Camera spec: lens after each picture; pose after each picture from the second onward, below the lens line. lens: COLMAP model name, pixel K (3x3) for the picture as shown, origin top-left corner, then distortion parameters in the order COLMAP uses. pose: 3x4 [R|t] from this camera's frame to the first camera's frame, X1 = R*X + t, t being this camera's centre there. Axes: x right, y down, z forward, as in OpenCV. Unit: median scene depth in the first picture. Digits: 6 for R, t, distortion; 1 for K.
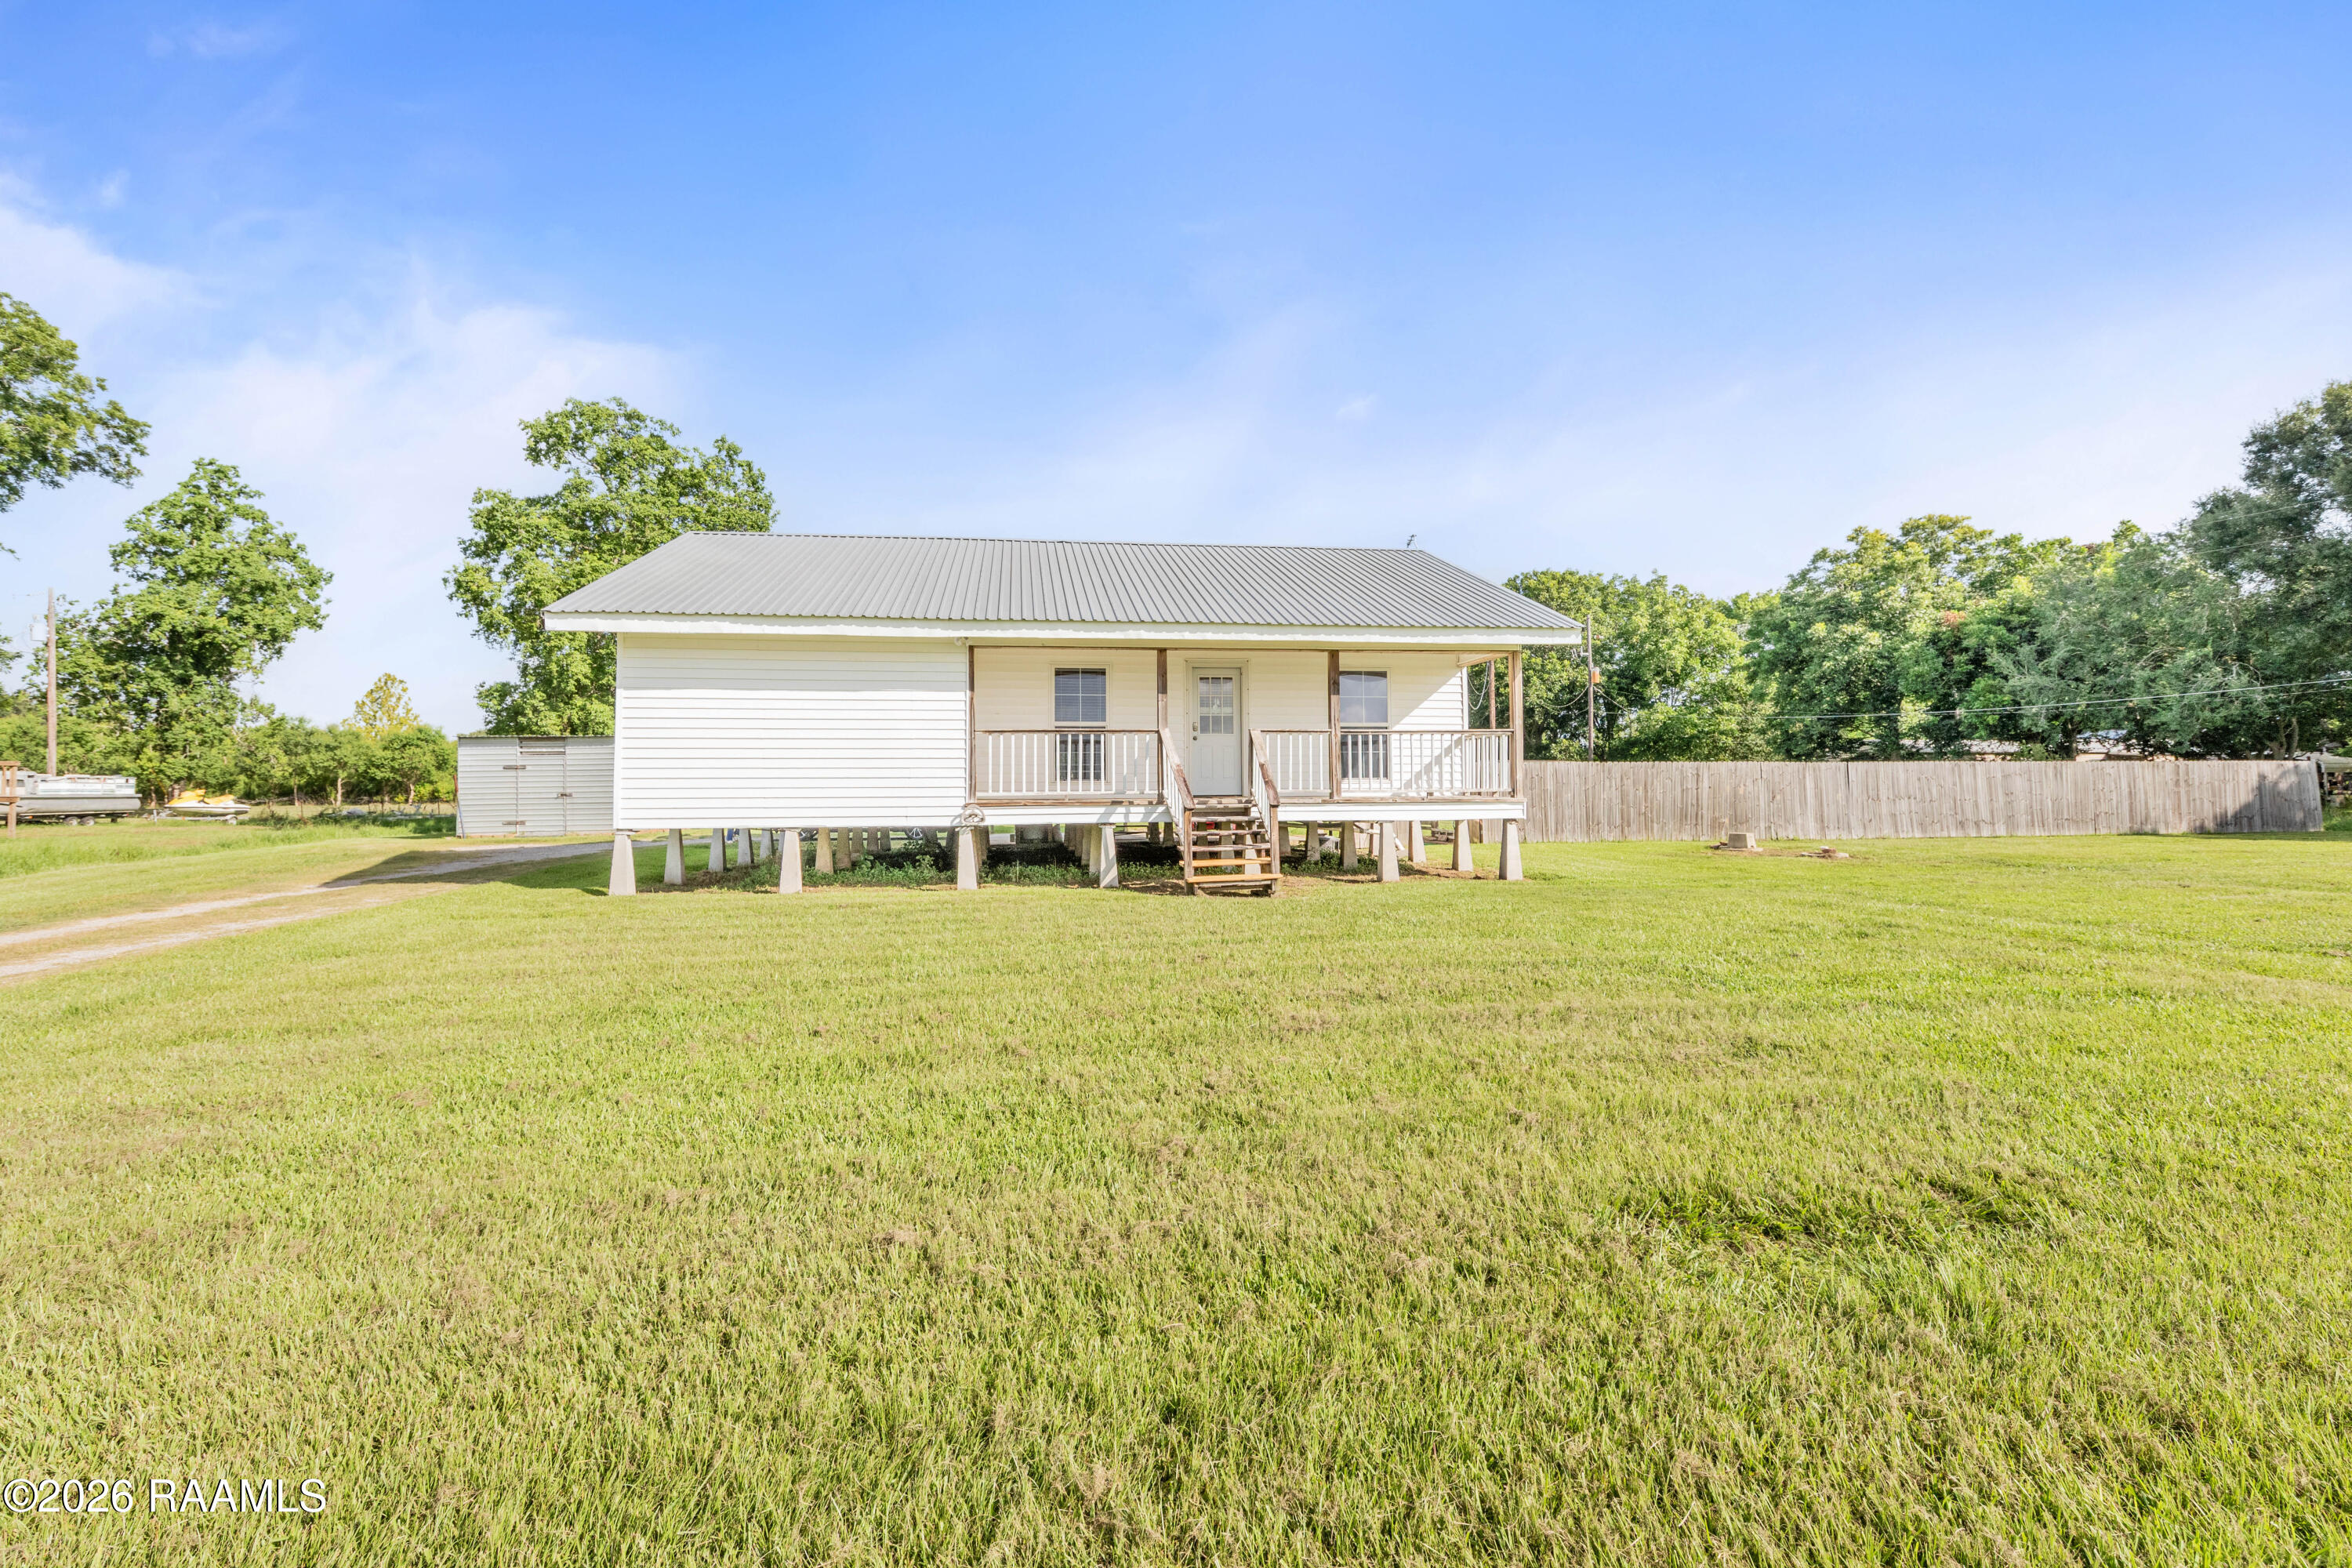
lens RADIAL K [[1061.8, 0, 1157.8], [0, 1061.8, 745.0], [0, 0, 1]] dist [0.000438, -0.000485]
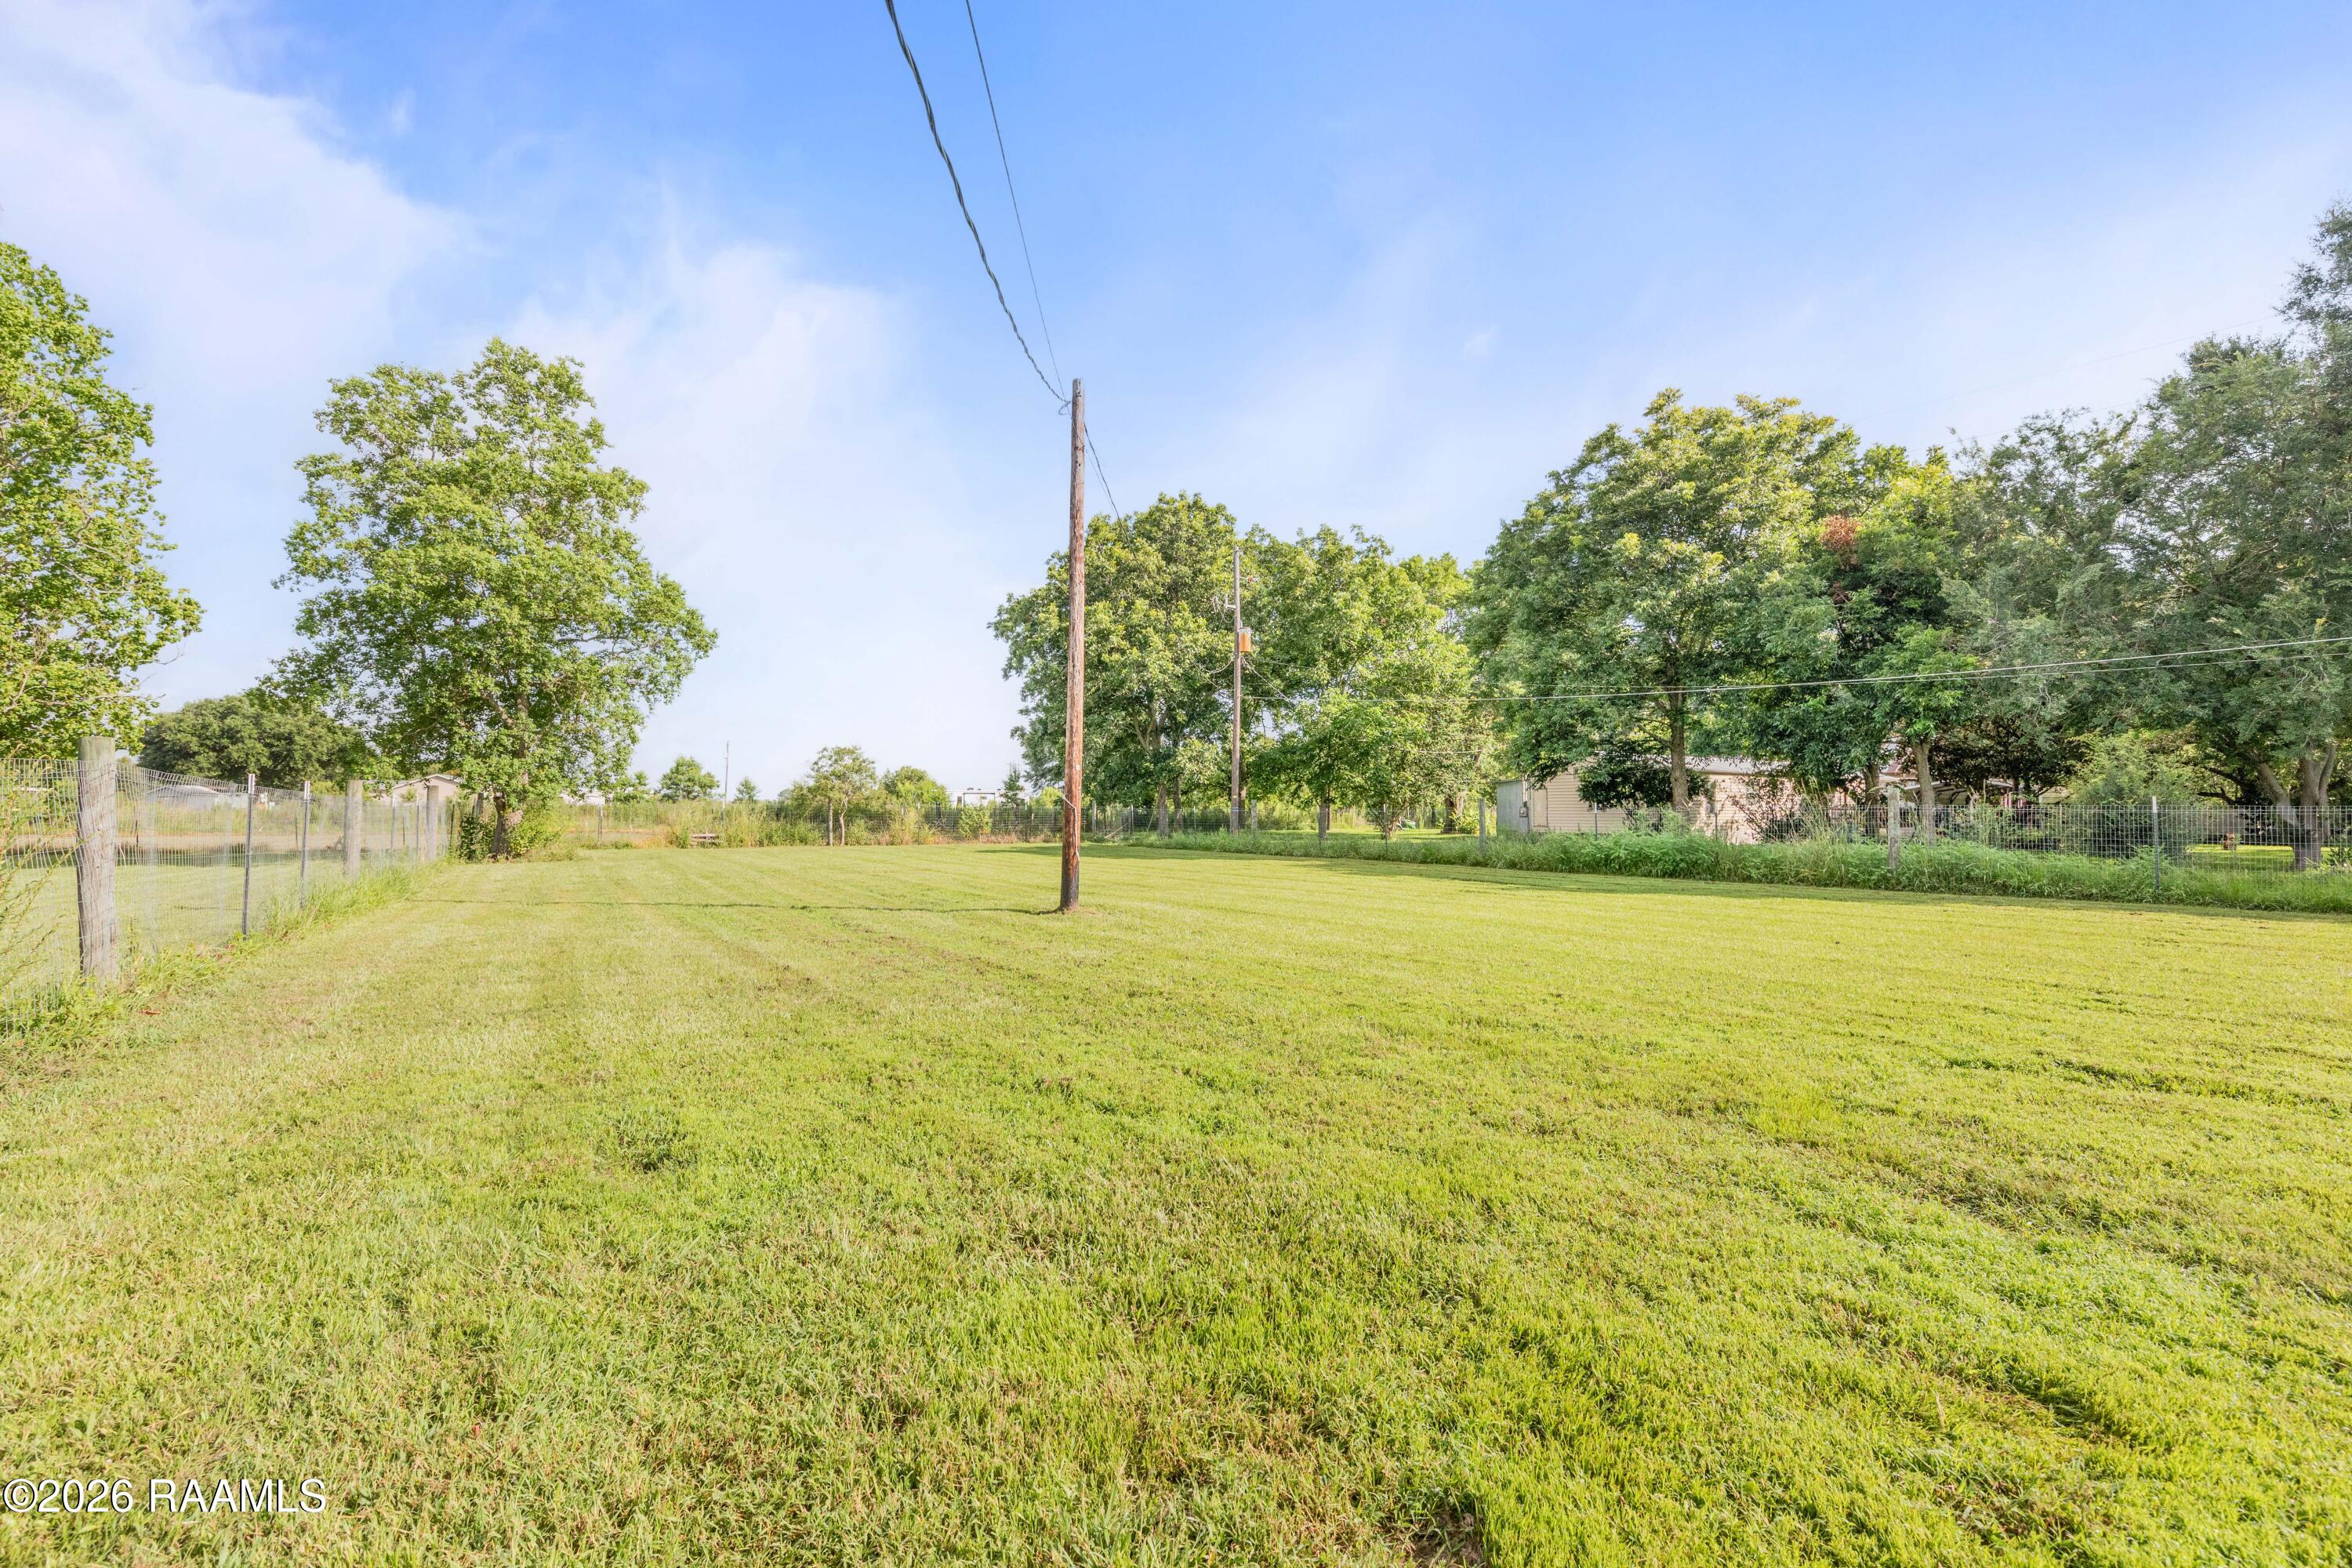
lens RADIAL K [[979.8, 0, 1168.1], [0, 979.8, 794.4], [0, 0, 1]] dist [0.001244, 0.000426]
pose [[0.929121, 0.013419, 0.369531, 0.254803], [-0.020141, 0.999694, 0.014341, 0.032533], [-0.369226, -0.020767, 0.929108, 0.780371]]
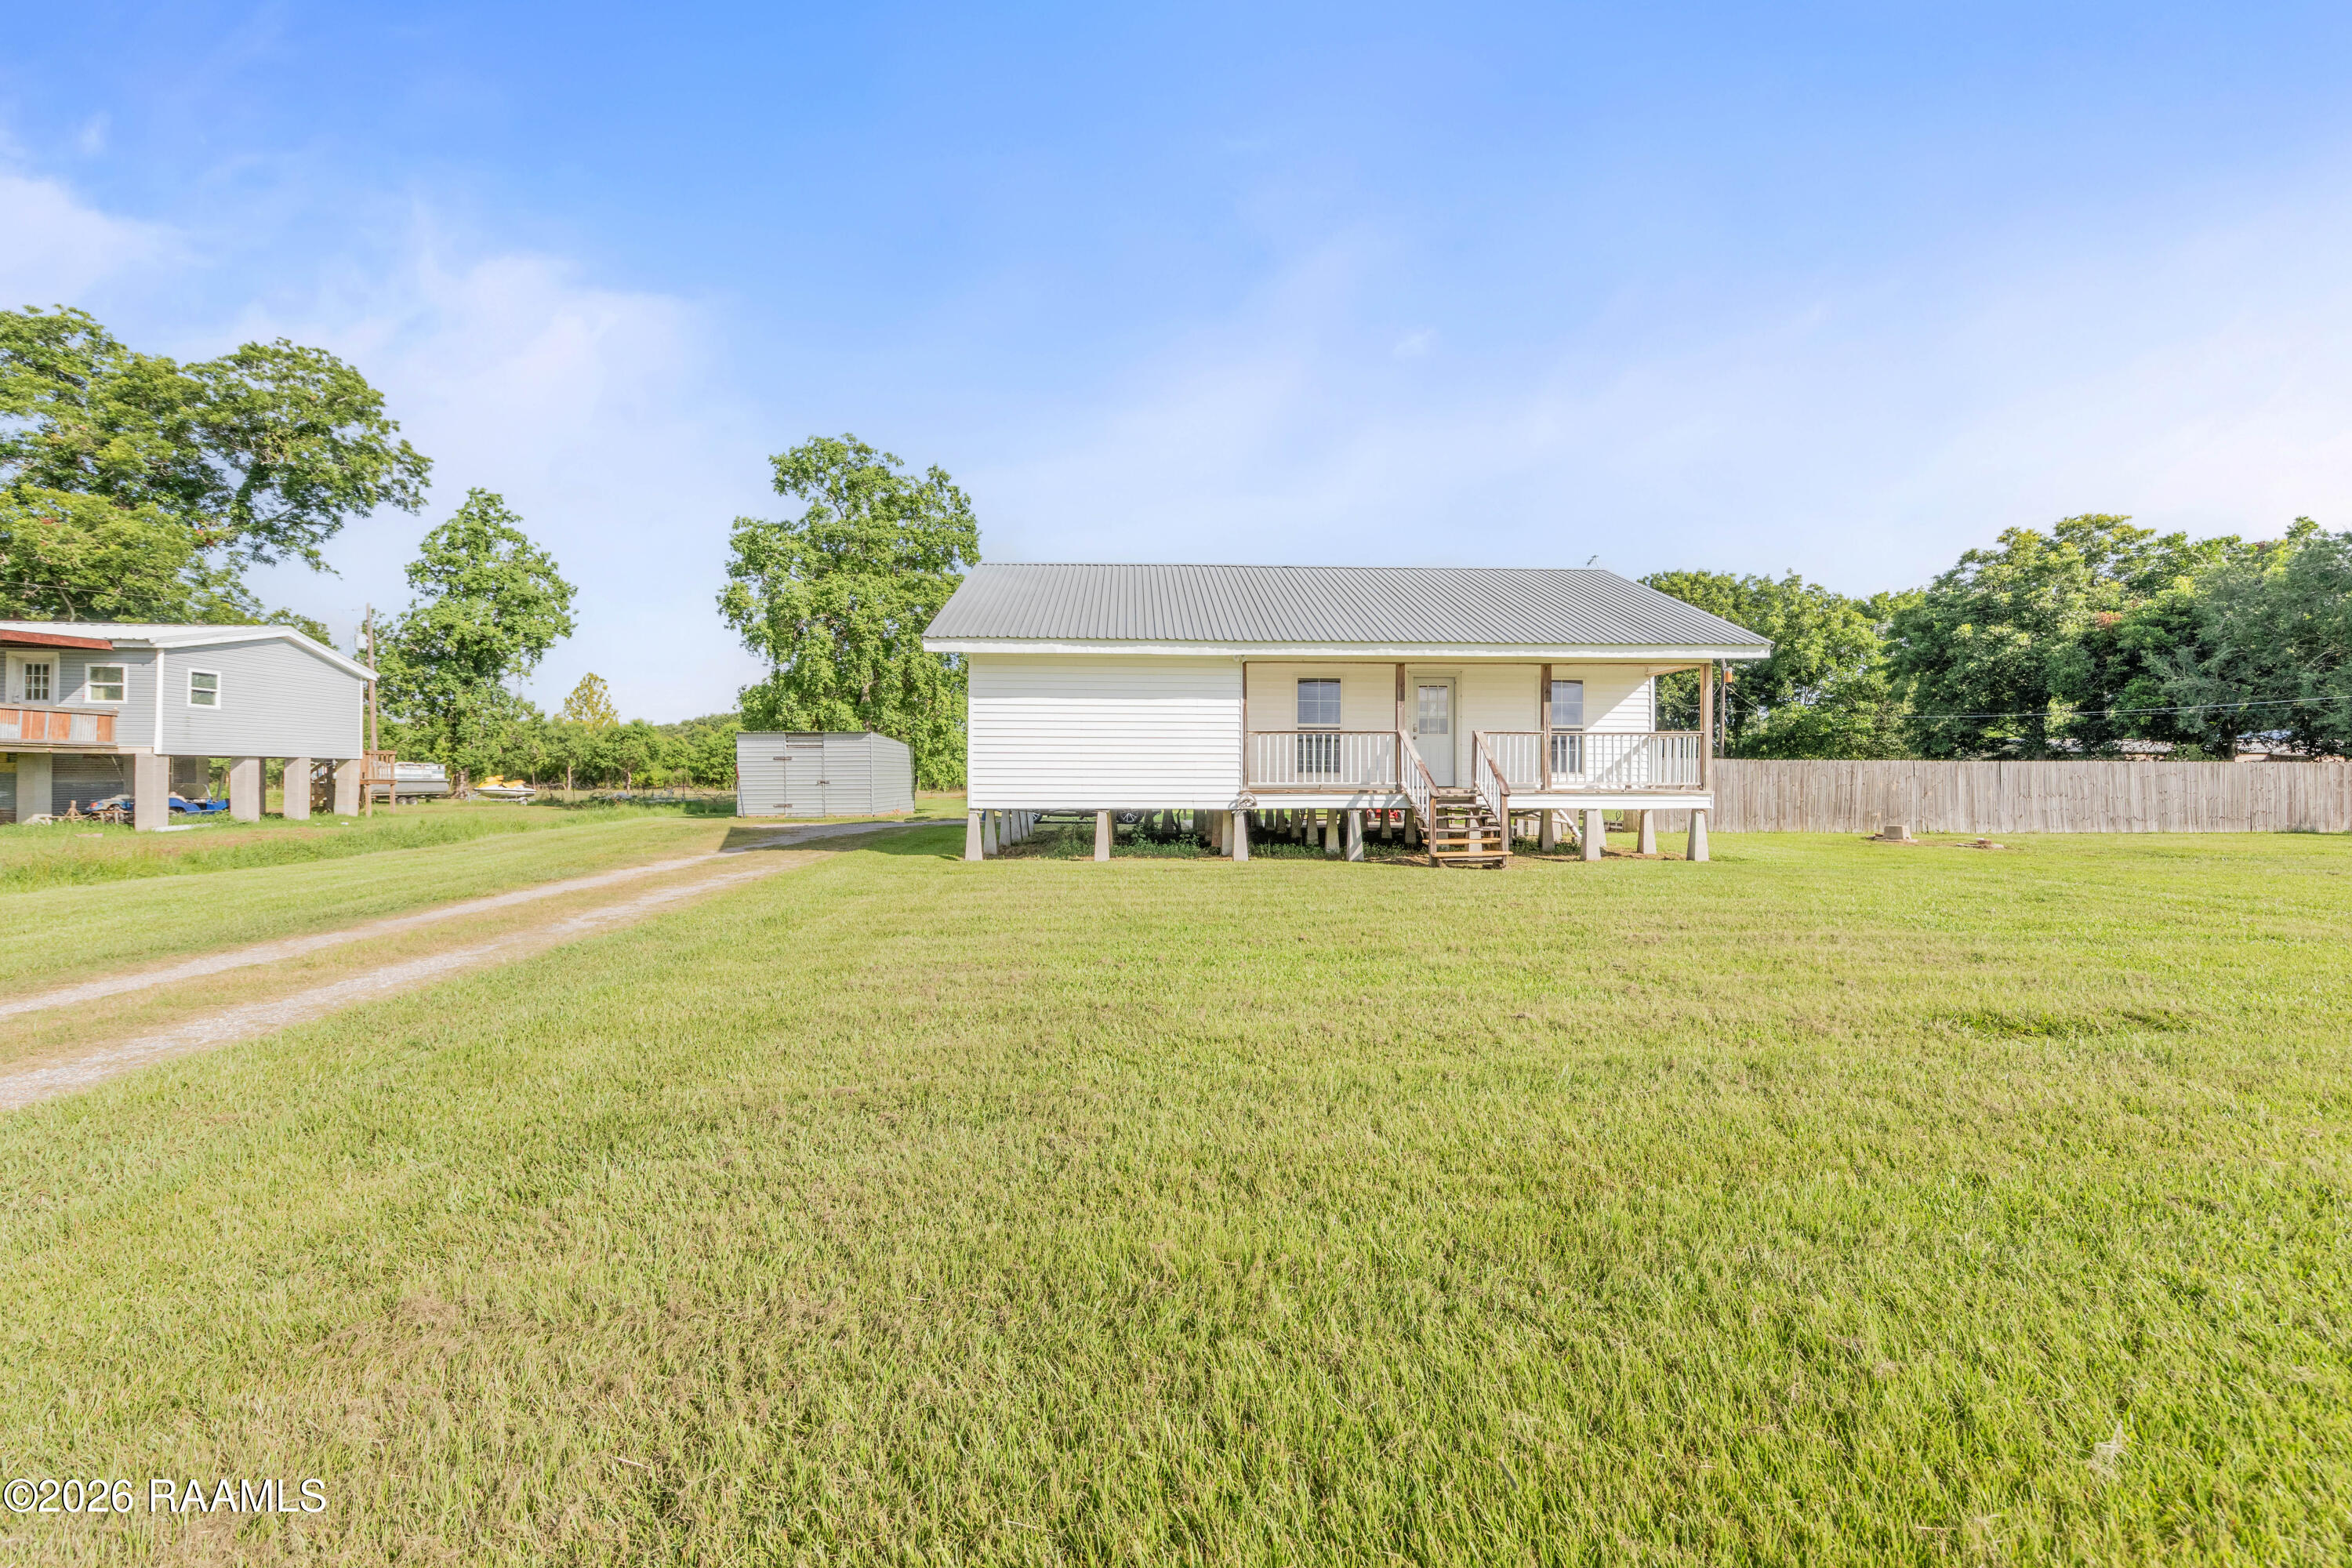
lens RADIAL K [[1027.1, 0, 1167.0], [0, 1027.1, 783.2], [0, 0, 1]] dist [-0.000256, 0.000631]
pose [[0.995785, 0.008468, -0.091325, -0.063015], [-0.004576, 0.999076, 0.042745, -0.001649], [0.091603, -0.042147, 0.994903, -0.073621]]
